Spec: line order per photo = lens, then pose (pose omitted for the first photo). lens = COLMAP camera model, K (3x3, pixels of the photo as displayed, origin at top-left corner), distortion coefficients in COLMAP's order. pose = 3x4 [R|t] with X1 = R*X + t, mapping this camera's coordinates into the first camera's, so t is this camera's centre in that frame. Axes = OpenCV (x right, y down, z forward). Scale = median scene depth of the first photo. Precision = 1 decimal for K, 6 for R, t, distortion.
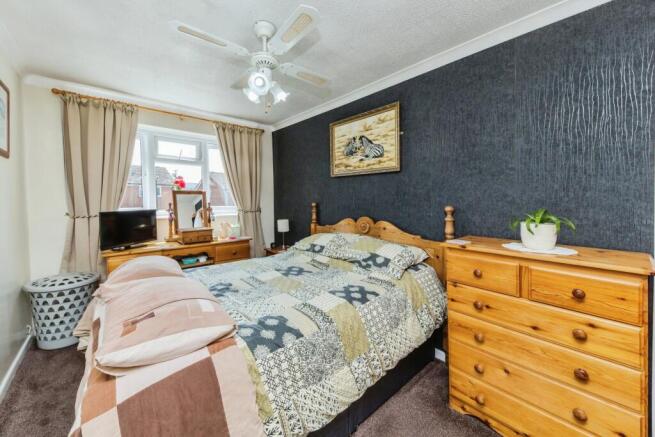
lens RADIAL K [[235.3, 0, 327.0], [0, 235.3, 194.3], [0, 0, 1]] dist [0.000165, -0.000011]
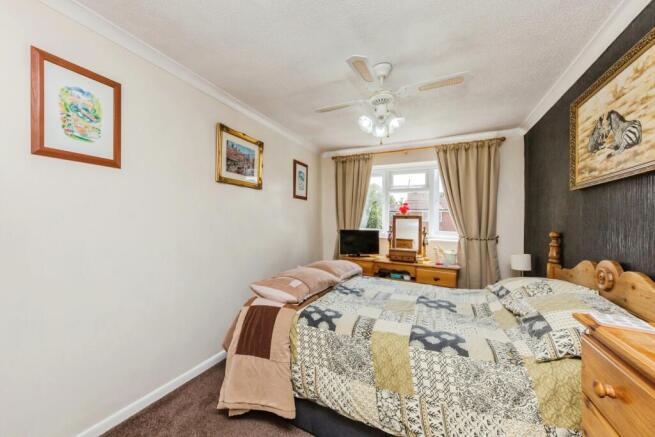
lens RADIAL K [[264.9, 0, 327.5], [0, 264.9, 218.5], [0, 0, 1]] dist [-0.000676, -0.000121]
pose [[0.390952, -0.000048, -0.920411, 0.470657], [-0.005400, 0.999983, -0.002346, 0.004107], [0.920395, 0.005888, 0.390945, 0.166141]]
